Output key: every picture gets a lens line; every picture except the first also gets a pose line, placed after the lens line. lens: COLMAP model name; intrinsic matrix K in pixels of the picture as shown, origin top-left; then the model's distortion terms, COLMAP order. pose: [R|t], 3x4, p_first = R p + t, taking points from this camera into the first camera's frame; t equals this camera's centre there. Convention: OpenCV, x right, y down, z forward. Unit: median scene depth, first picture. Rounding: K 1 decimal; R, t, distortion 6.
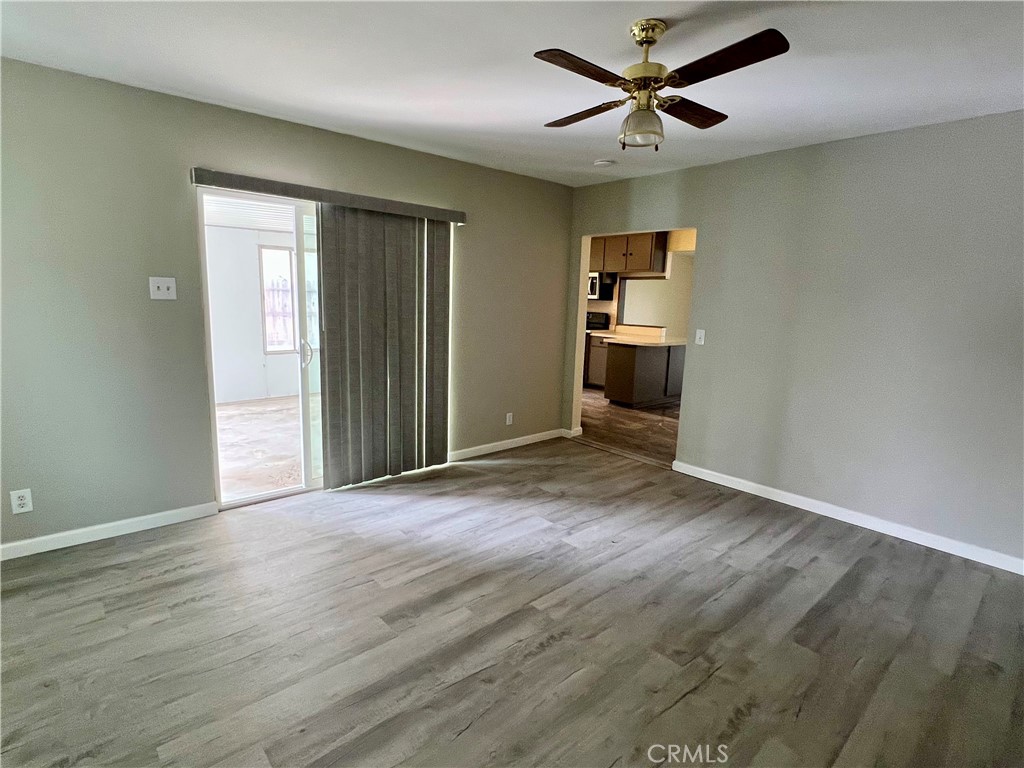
lens RADIAL K [[514.4, 0, 509.8], [0, 514.4, 385.2], [0, 0, 1]] dist [0.006034, 0.001228]
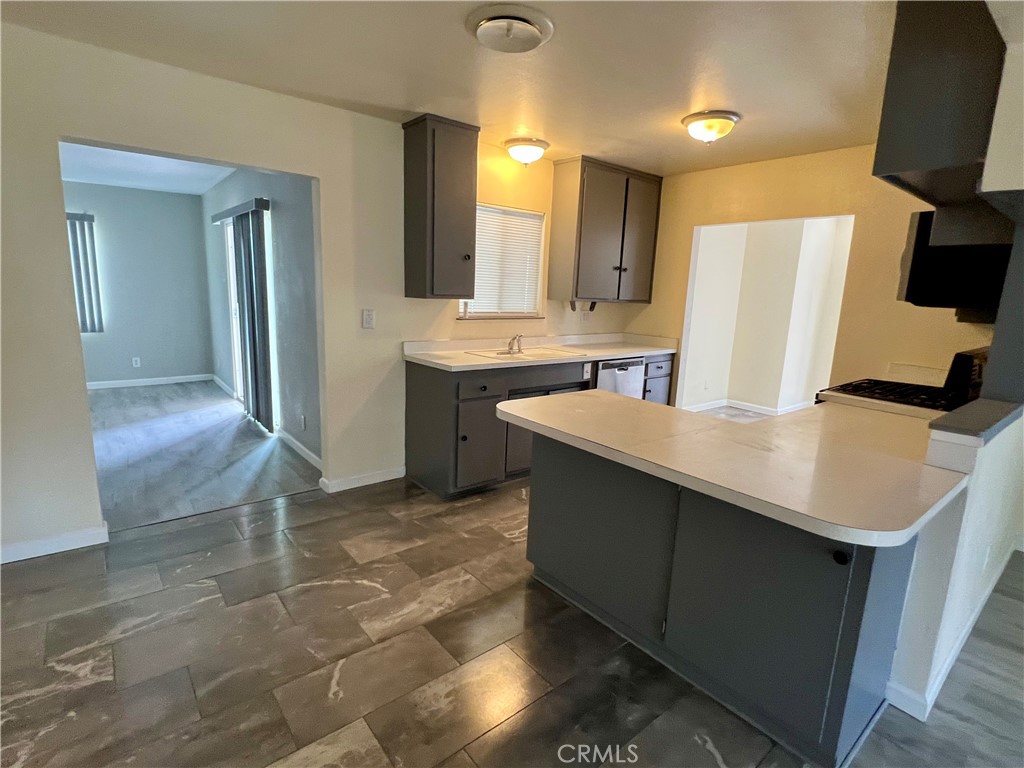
lens RADIAL K [[514.4, 0, 507.0], [0, 514.4, 383.7], [0, 0, 1]] dist [0.006034, 0.001228]
pose [[-0.054972, 0.148890, -0.987325, 1.026937], [-0.204558, 0.966167, 0.157089, -0.252537], [0.977310, 0.210600, -0.022656, 1.677602]]
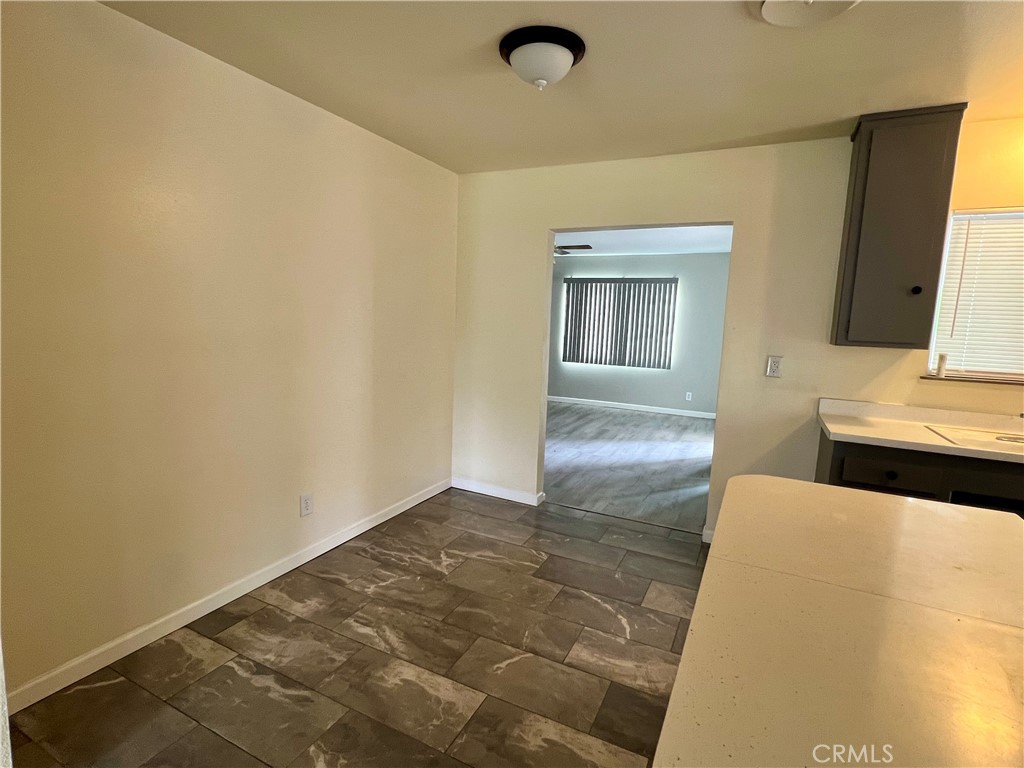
lens RADIAL K [[514.4, 0, 509.5], [0, 514.4, 383.5], [0, 0, 1]] dist [0.006034, 0.001228]
pose [[-0.926652, -0.019300, -0.375424, 0.817673], [-0.129059, 0.954315, 0.269493, -0.306949], [0.353072, 0.298178, -0.886809, 1.963256]]
